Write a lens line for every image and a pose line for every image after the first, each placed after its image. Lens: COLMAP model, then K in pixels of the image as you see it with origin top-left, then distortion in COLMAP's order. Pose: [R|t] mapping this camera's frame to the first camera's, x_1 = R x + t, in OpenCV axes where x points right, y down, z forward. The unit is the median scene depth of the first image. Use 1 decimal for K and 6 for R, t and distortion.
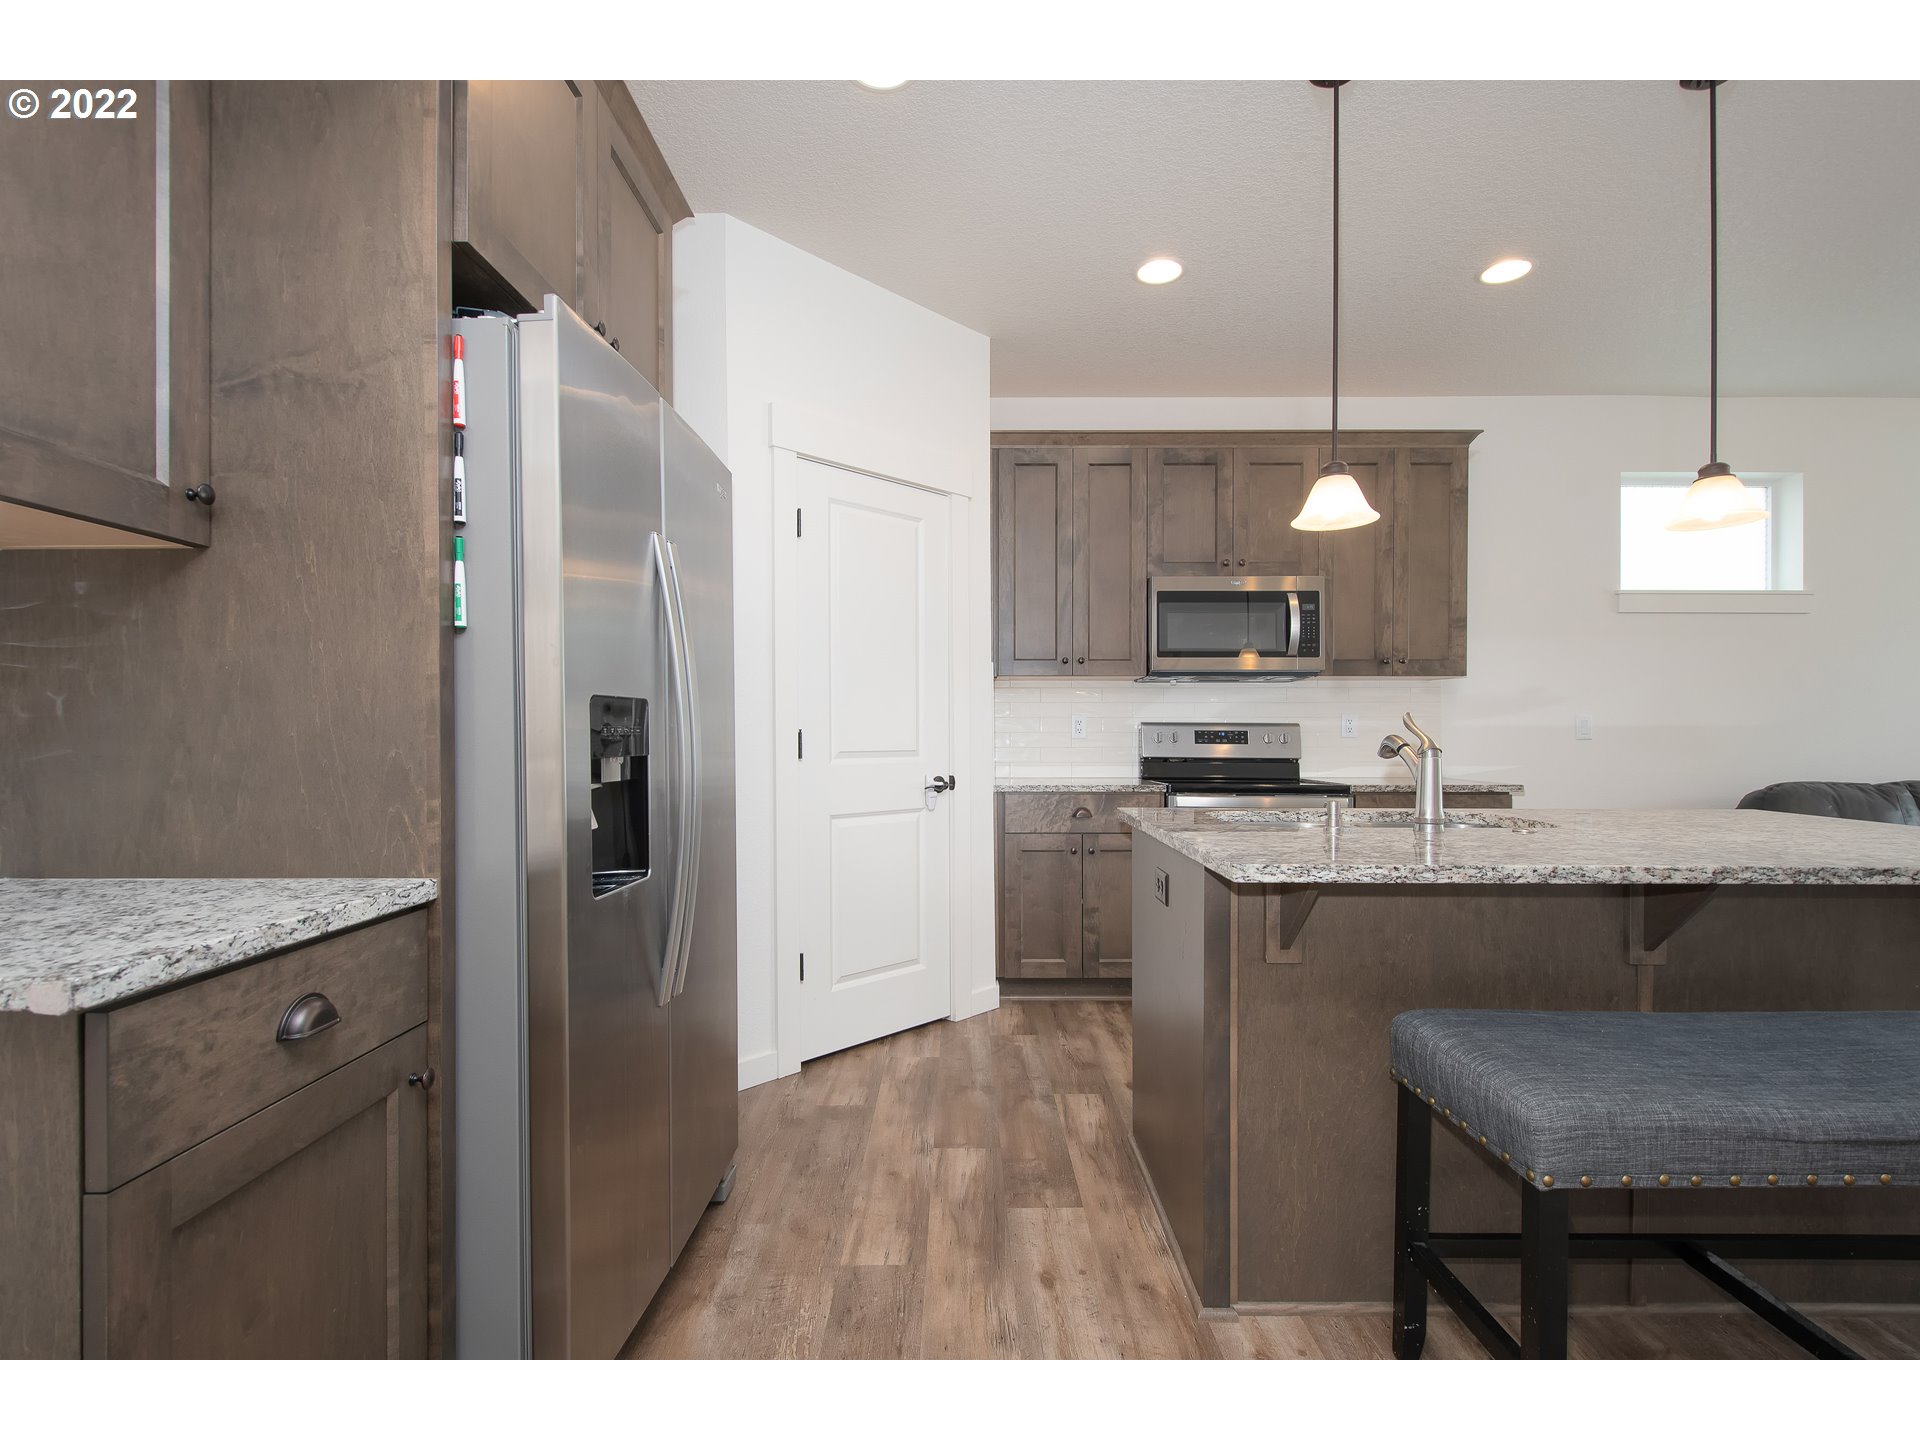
lens RADIAL K [[903.5, 0, 958.5], [0, 903.5, 740.3], [0, 0, 1]] dist [0.013013, -0.007312]
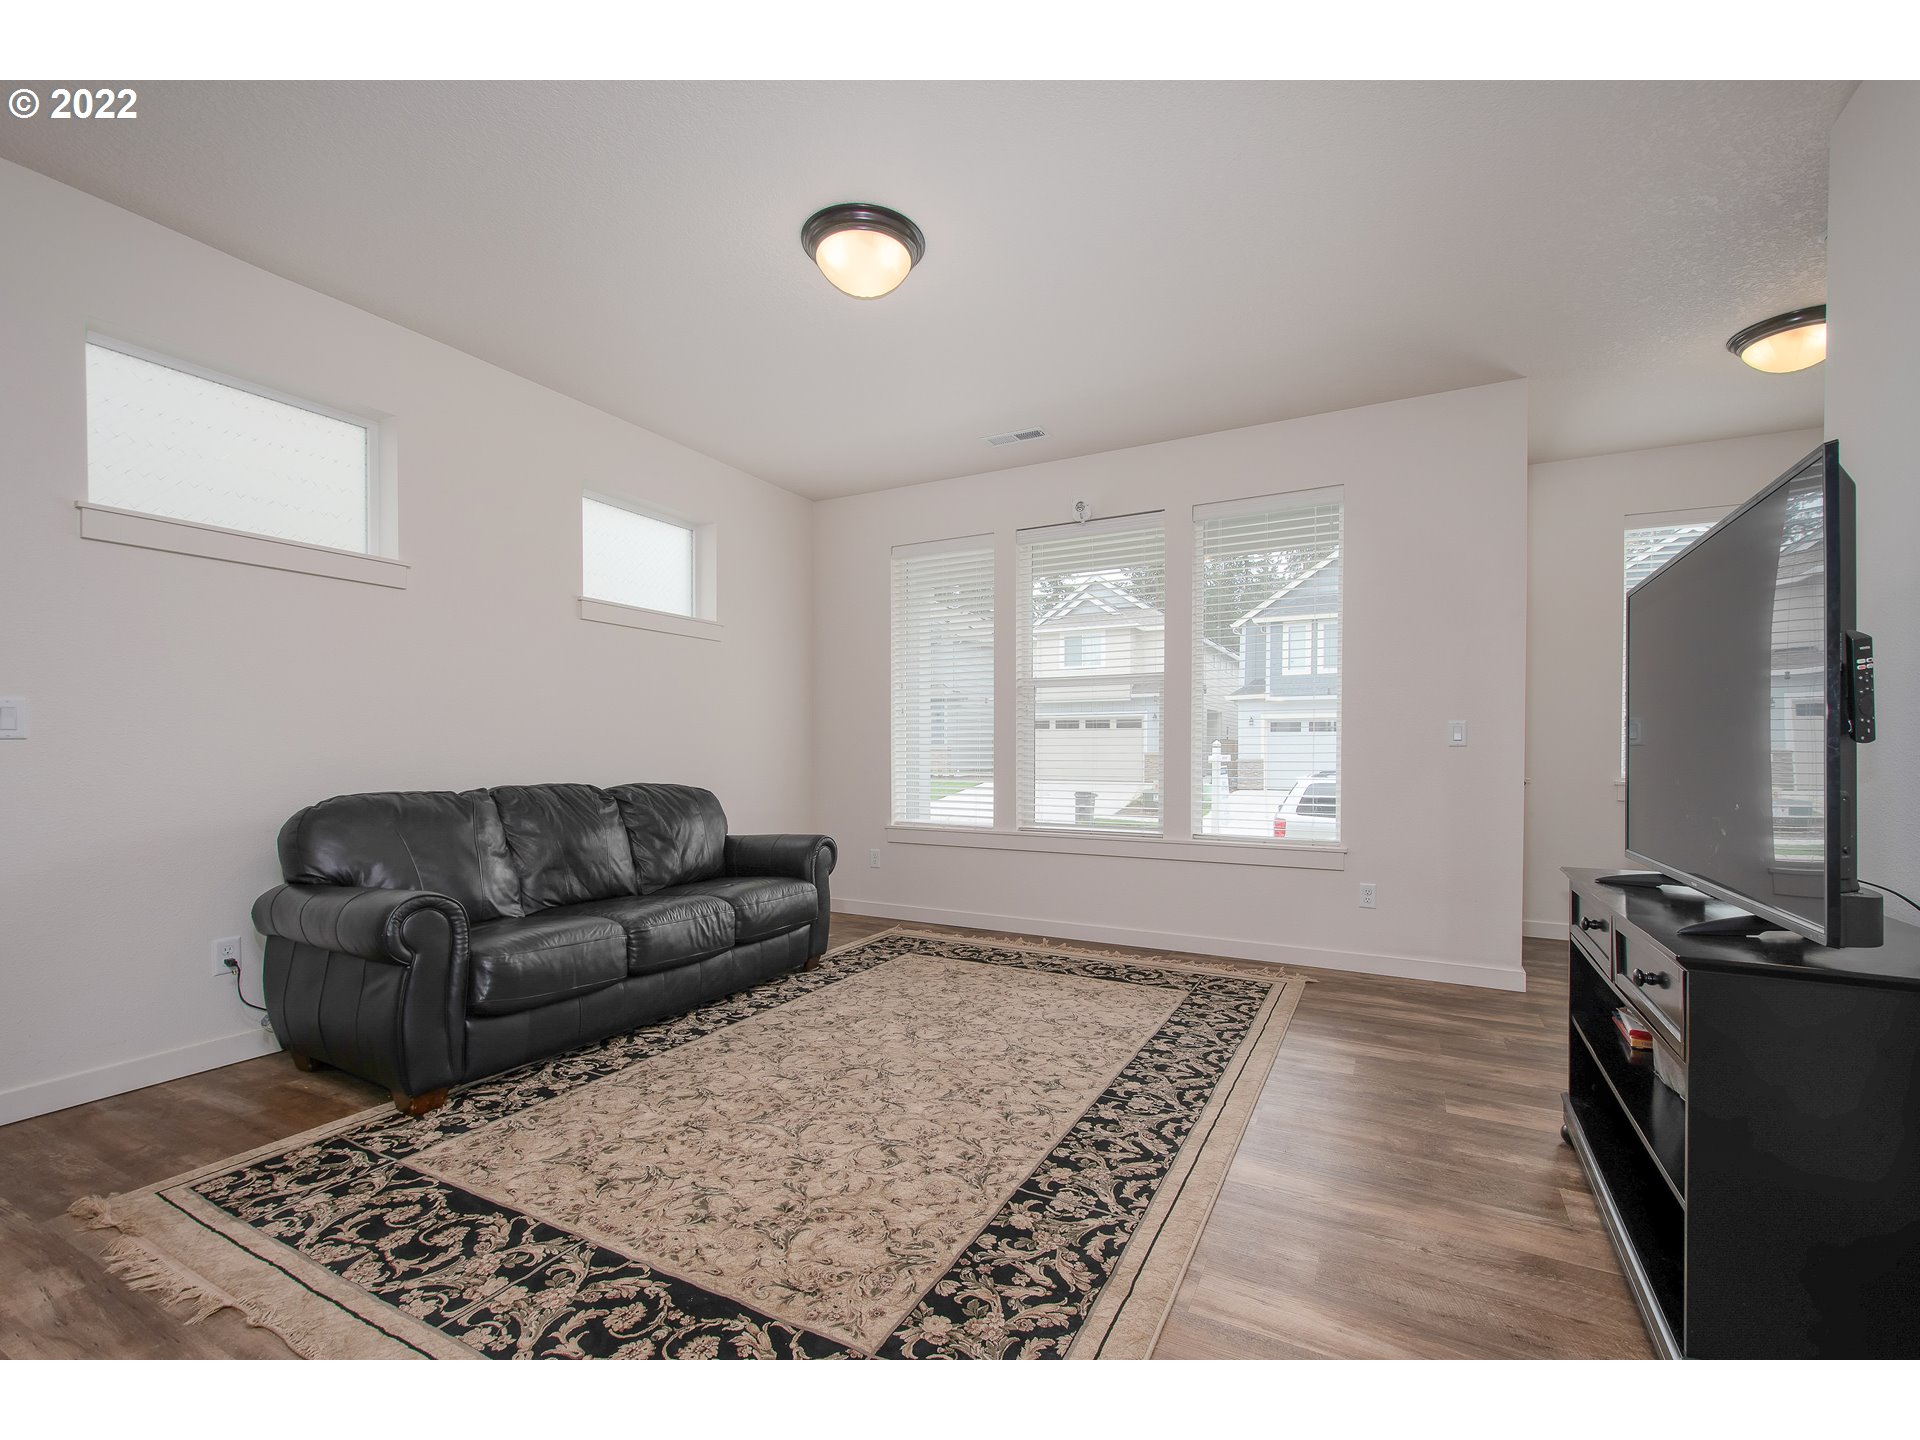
lens RADIAL K [[841.2, 0, 973.7], [0, 841.2, 754.0], [0, 0, 1]] dist [0.016250, -0.001866]
pose [[0.456435, -0.003194, 0.889751, 0.616047], [0.000695, 0.999995, 0.003234, 0.010444], [-0.889756, -0.000858, 0.456435, 0.227227]]
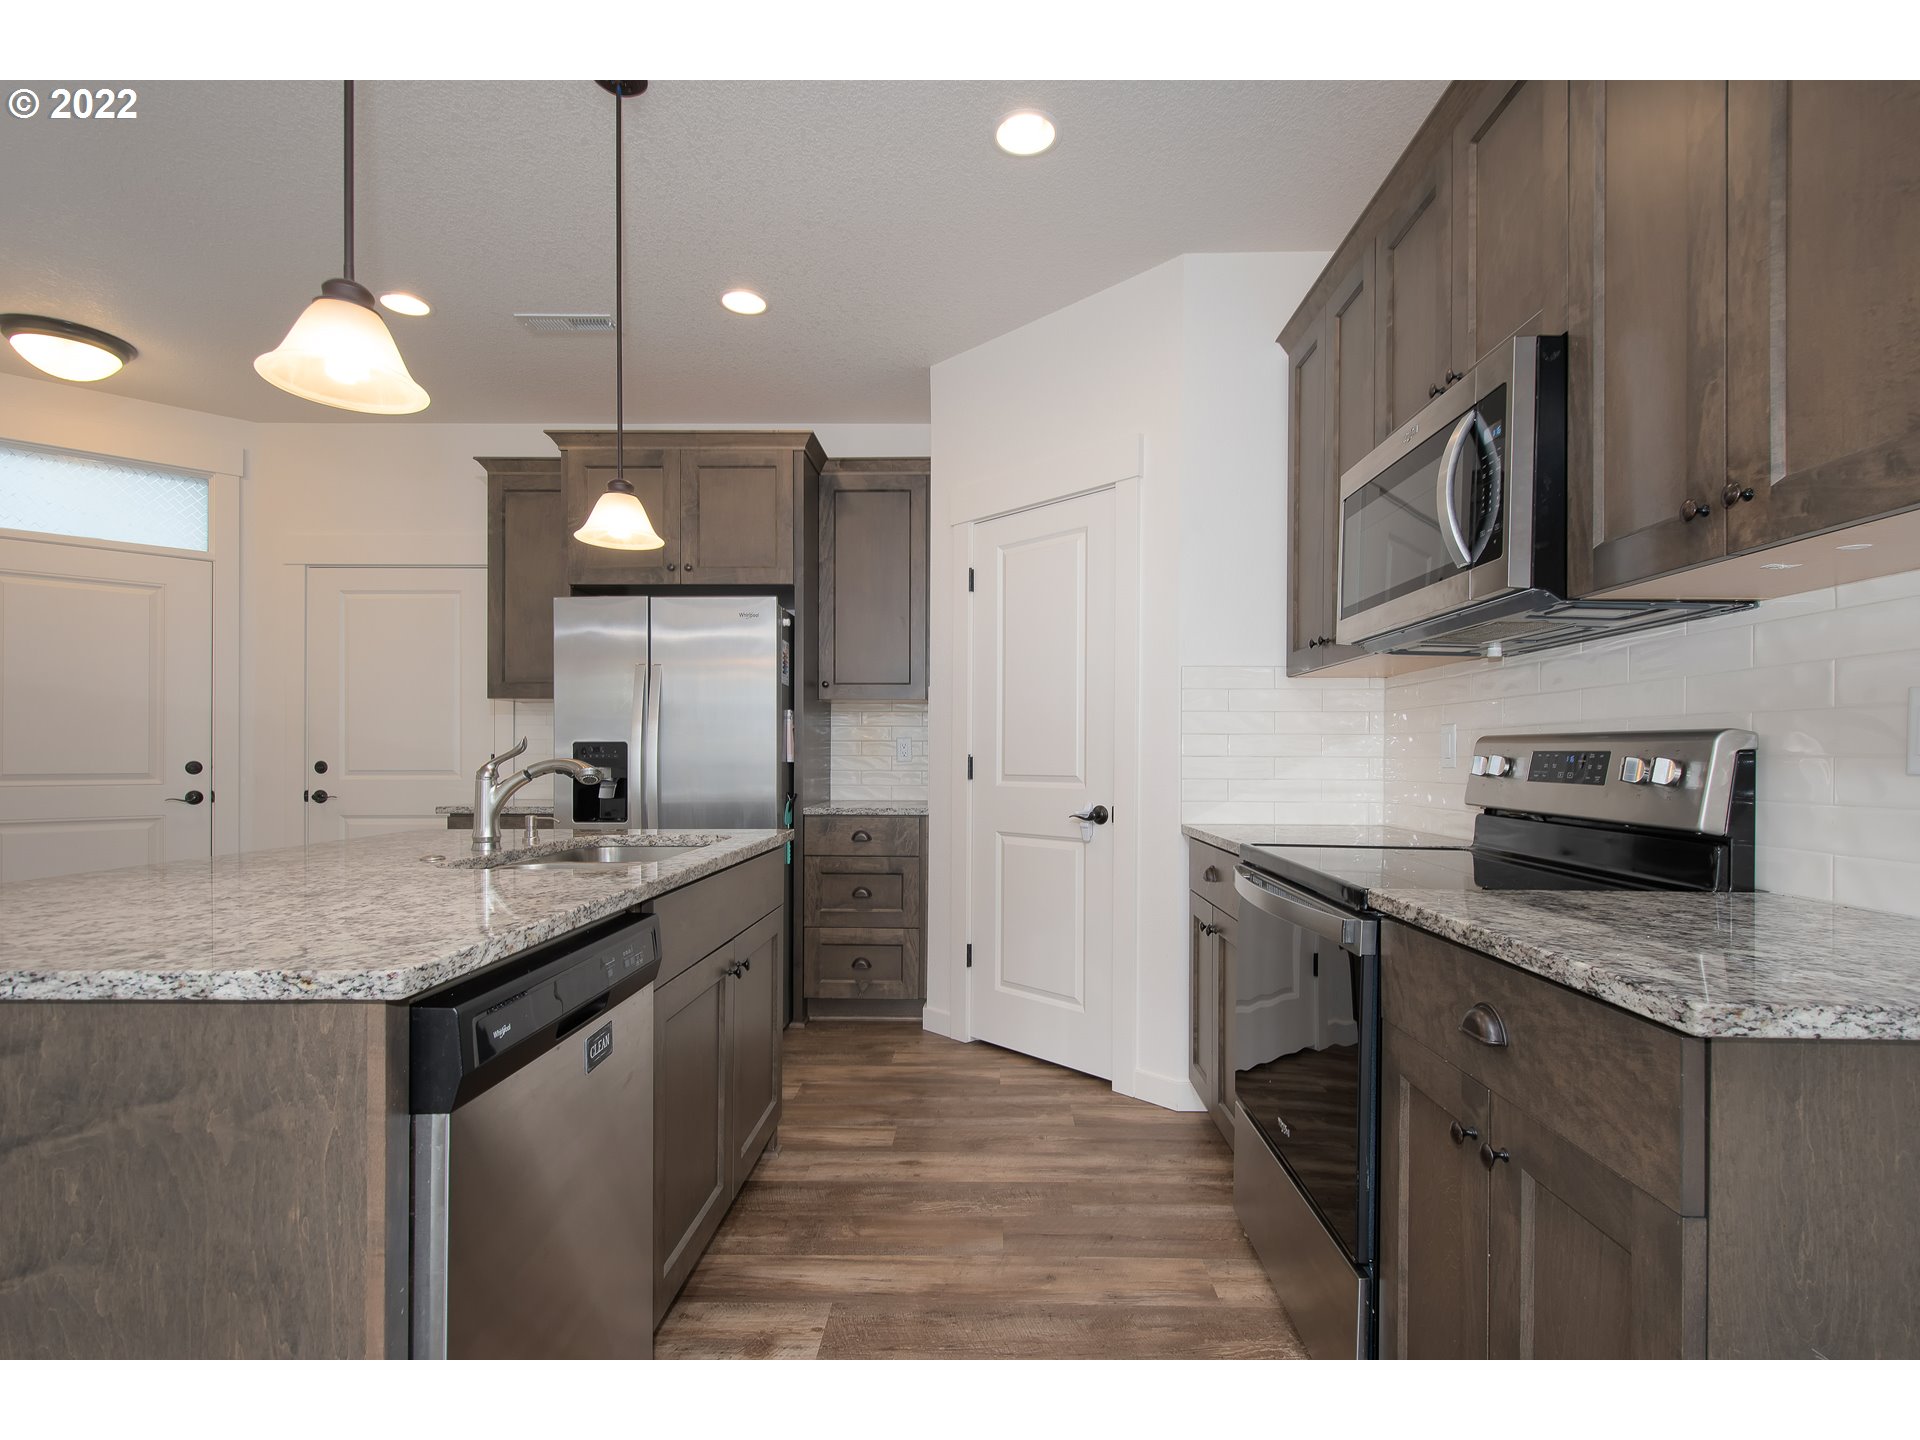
lens RADIAL K [[920.9, 0, 980.0], [0, 920.9, 758.2], [0, 0, 1]] dist [-0.000946, 0.004811]
pose [[-0.011552, 0.000868, -0.999933, 0.909215], [-0.008728, 0.999961, 0.000968, -0.007319], [0.999895, 0.008739, -0.011544, 0.907812]]
